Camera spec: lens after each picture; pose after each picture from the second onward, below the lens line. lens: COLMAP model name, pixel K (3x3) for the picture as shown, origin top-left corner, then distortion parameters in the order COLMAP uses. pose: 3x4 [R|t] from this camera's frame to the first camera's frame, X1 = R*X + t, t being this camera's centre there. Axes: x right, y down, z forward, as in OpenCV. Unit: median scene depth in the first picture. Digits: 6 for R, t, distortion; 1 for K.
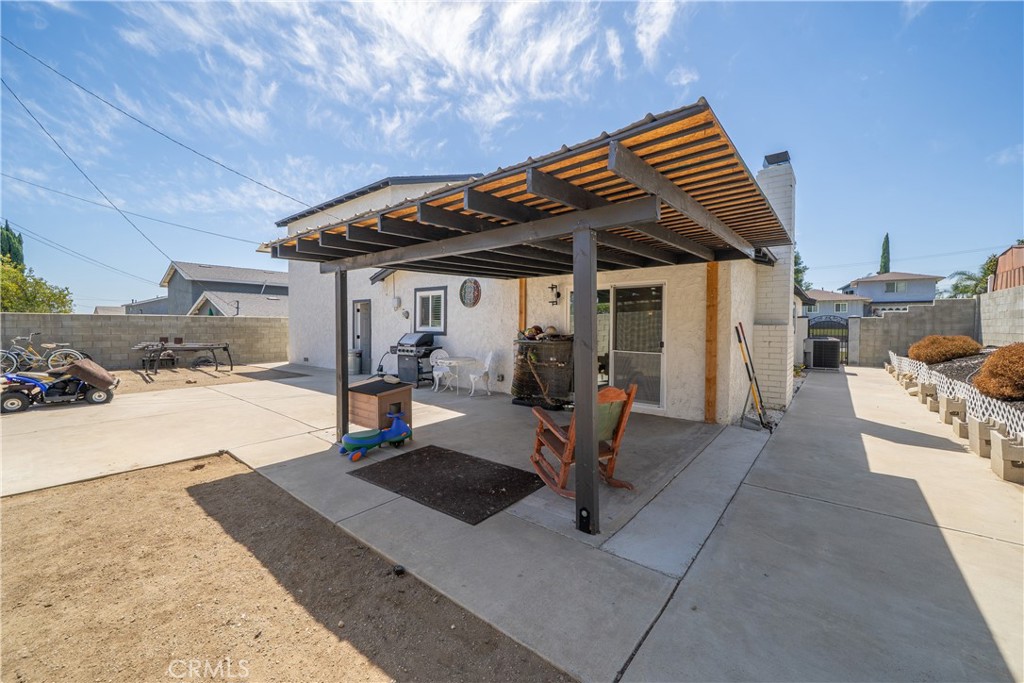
lens RADIAL K [[394.0, 0, 512.0], [0, 394.0, 341.5], [0, 0, 1]] dist [-0.000958, 0.000062]
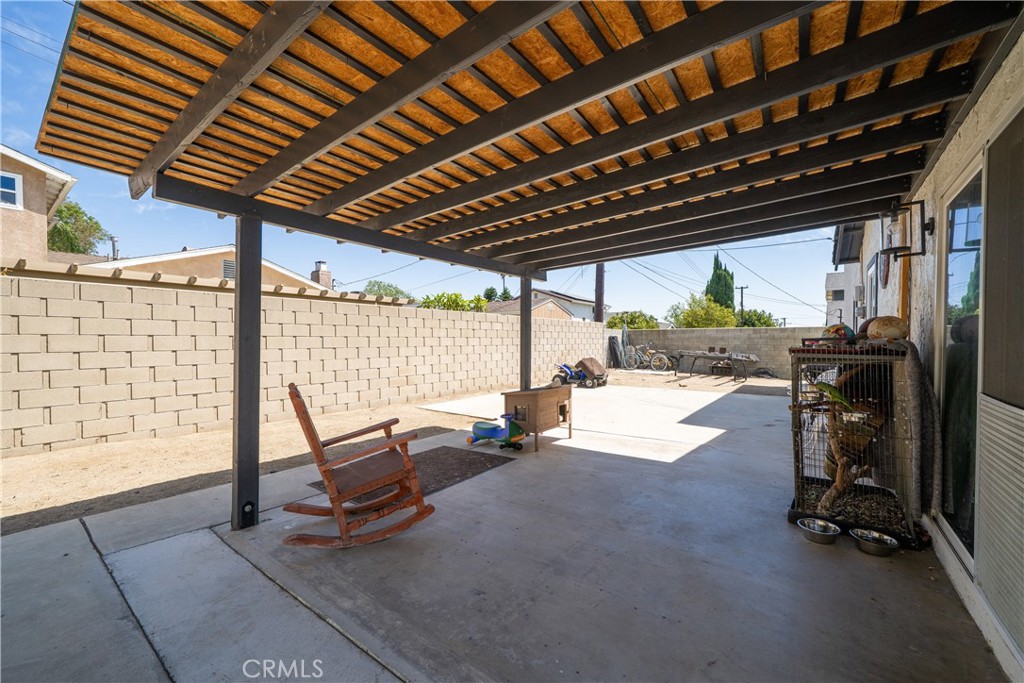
lens RADIAL K [[414.7, 0, 512.0], [0, 414.7, 341.5], [0, 0, 1]] dist [0.000321, -0.000113]
pose [[0.032650, -0.002333, -0.999464, 0.428643], [-0.040275, 0.999182, -0.003648, 0.000945], [0.998655, 0.040373, 0.032529, 0.556430]]
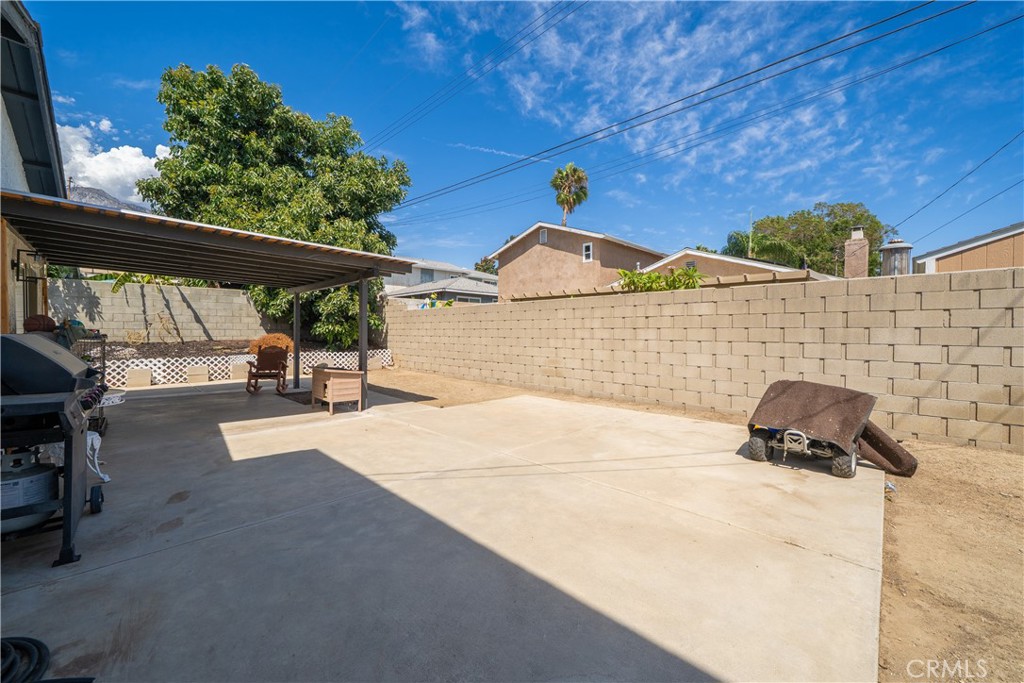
lens RADIAL K [[410.3, 0, 517.7], [0, 410.3, 338.8], [0, 0, 1]] dist [-0.010441, 0.000025]
pose [[-0.993309, -0.010495, 0.115008, -0.656344], [-0.003818, 0.998302, 0.058124, -0.037964], [-0.115422, 0.057296, -0.991663, 1.377711]]
